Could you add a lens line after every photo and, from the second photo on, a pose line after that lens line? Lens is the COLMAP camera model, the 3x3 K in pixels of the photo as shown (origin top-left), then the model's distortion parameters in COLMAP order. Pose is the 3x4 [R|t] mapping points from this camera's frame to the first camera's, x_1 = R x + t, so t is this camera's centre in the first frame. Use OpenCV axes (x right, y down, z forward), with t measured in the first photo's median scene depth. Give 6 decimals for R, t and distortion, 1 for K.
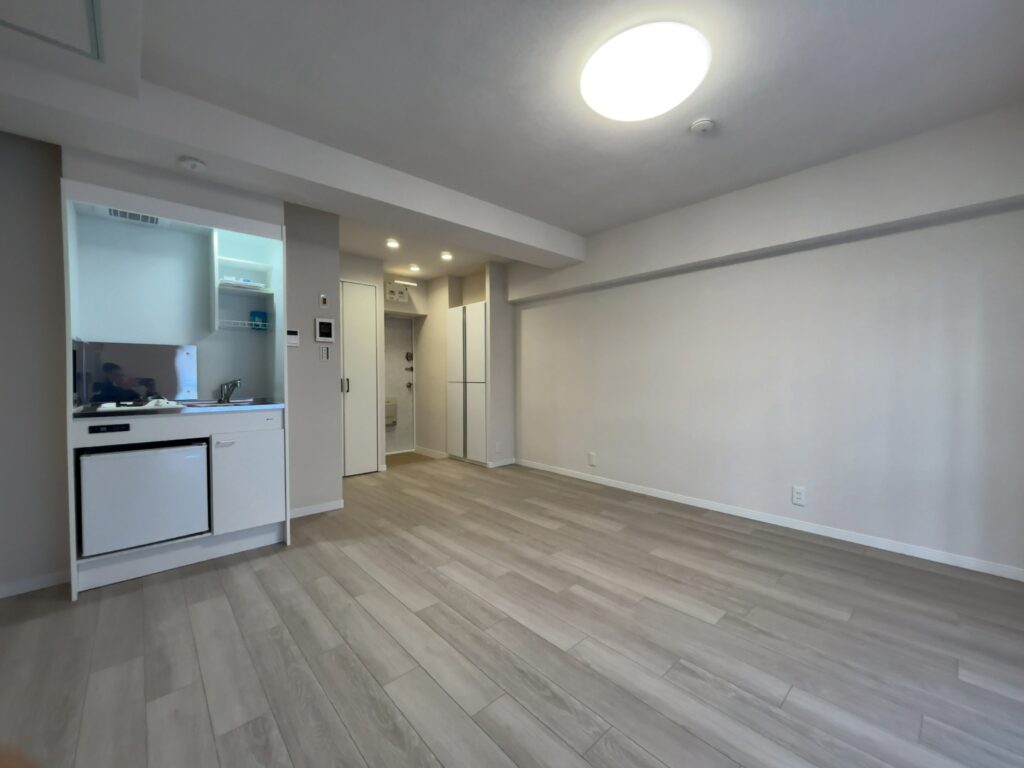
lens RADIAL K [[412.1, 0, 510.1], [0, 412.1, 379.4], [0, 0, 1]] dist [-0.000617, 0.000096]
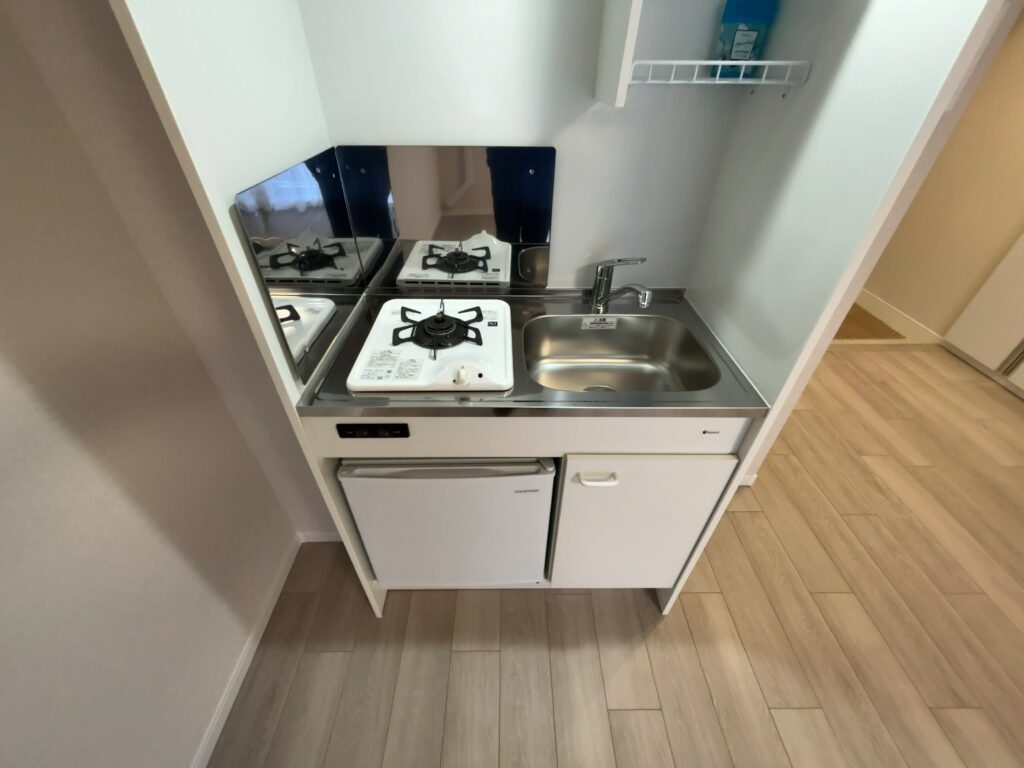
lens RADIAL K [[412.1, 0, 515.7], [0, 412.1, 384.3], [0, 0, 1]] dist [-0.000617, 0.000096]
pose [[0.743668, 0.416974, -0.522581, -0.569367], [-0.022936, 0.797117, 0.603390, -0.150646], [0.668156, -0.436736, 0.602354, 0.740914]]
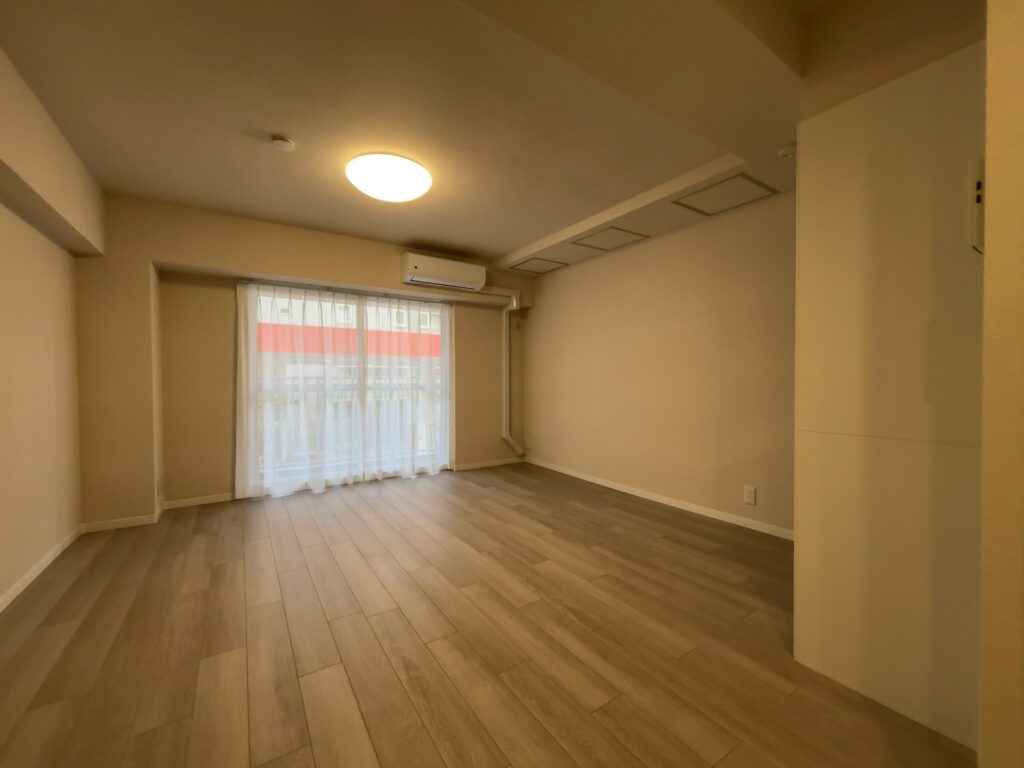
lens RADIAL K [[412.1, 0, 509.6], [0, 412.1, 385.4], [0, 0, 1]] dist [-0.000617, 0.000096]
pose [[-0.988398, 0.003682, 0.151839, -0.236460], [0.006599, 0.999803, 0.018713, -0.009973], [-0.151740, 0.019498, -0.988228, 1.771399]]
